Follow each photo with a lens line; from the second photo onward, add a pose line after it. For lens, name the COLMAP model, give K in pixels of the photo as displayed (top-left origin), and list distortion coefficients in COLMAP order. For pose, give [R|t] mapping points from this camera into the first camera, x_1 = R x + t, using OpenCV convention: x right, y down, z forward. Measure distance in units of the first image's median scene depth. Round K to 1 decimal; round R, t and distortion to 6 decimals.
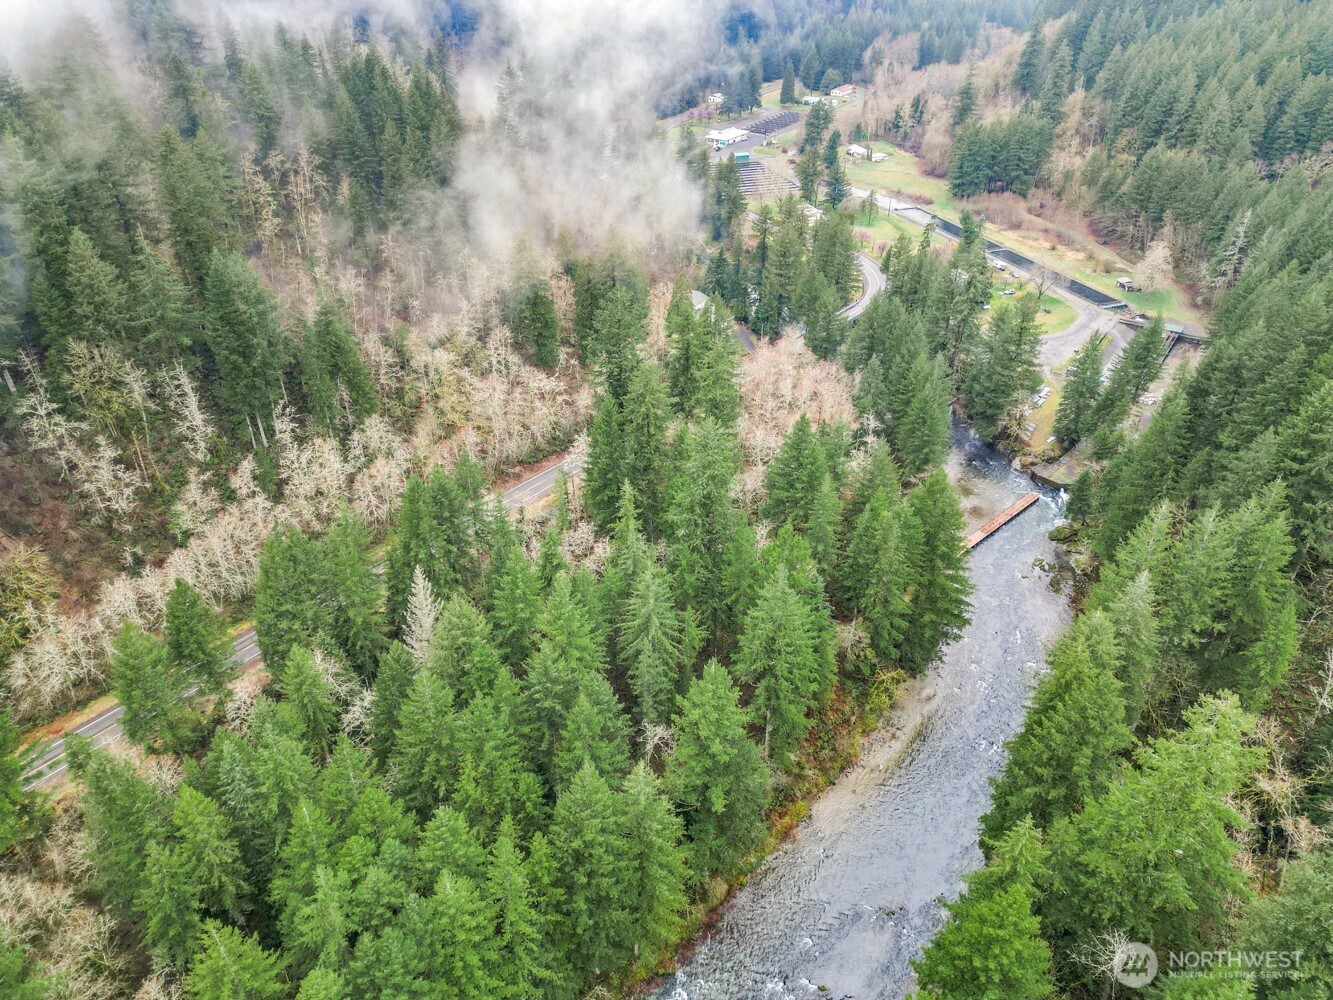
lens RADIAL K [[928.1, 0, 666.5], [0, 928.1, 500.0], [0, 0, 1]] dist [0.001535, -0.000338]
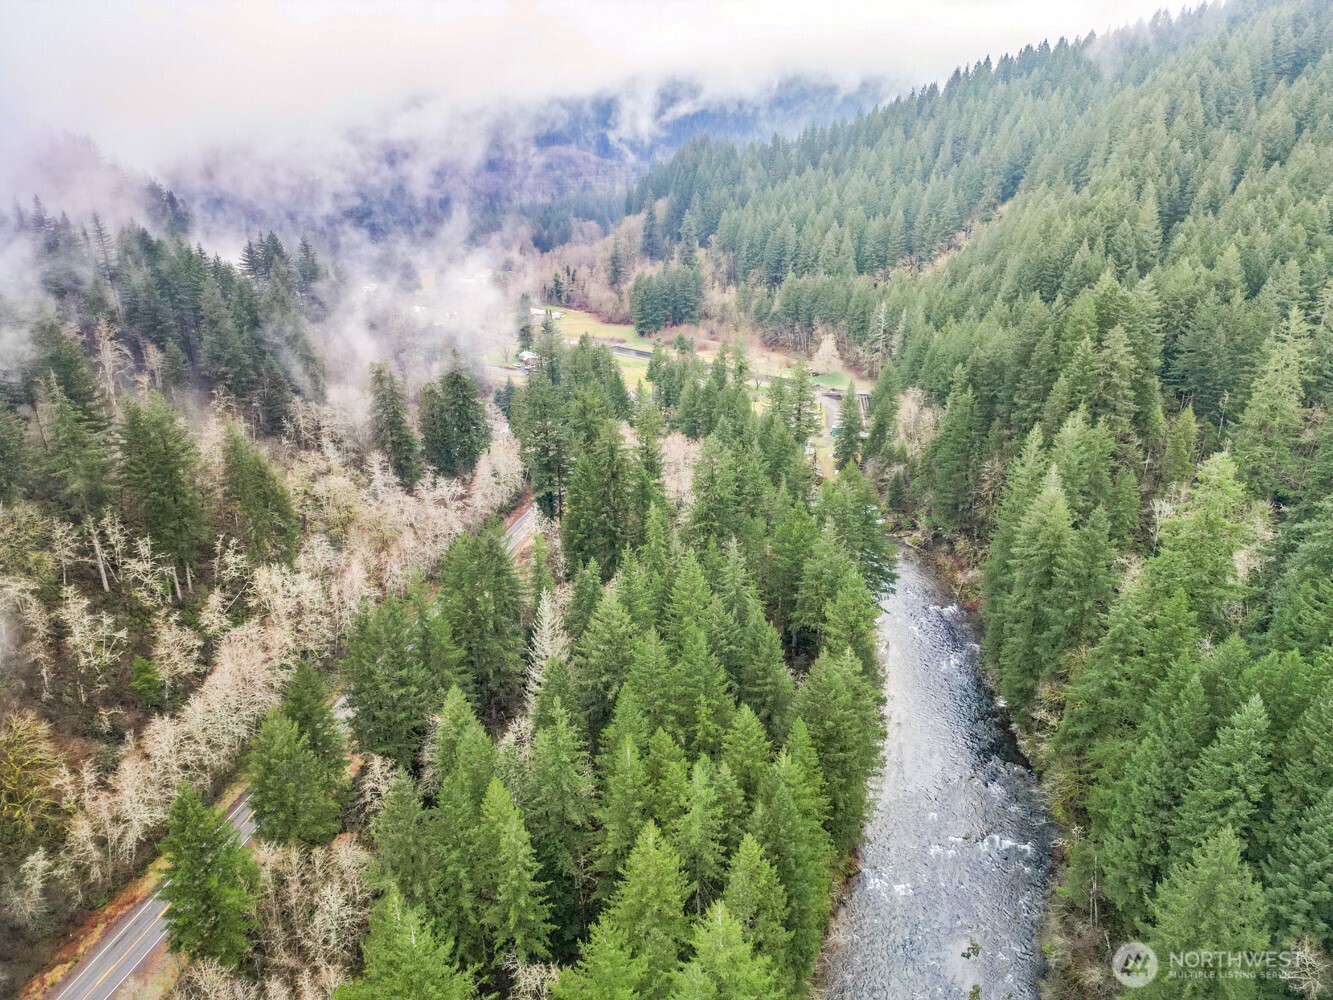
lens RADIAL K [[928.1, 0, 666.5], [0, 928.1, 500.0], [0, 0, 1]] dist [0.001535, -0.000338]
pose [[0.891754, -0.179040, 0.415596, -0.241756], [0.260990, 0.953752, -0.149133, 0.074188], [-0.369675, 0.241456, 0.897240, -0.024866]]
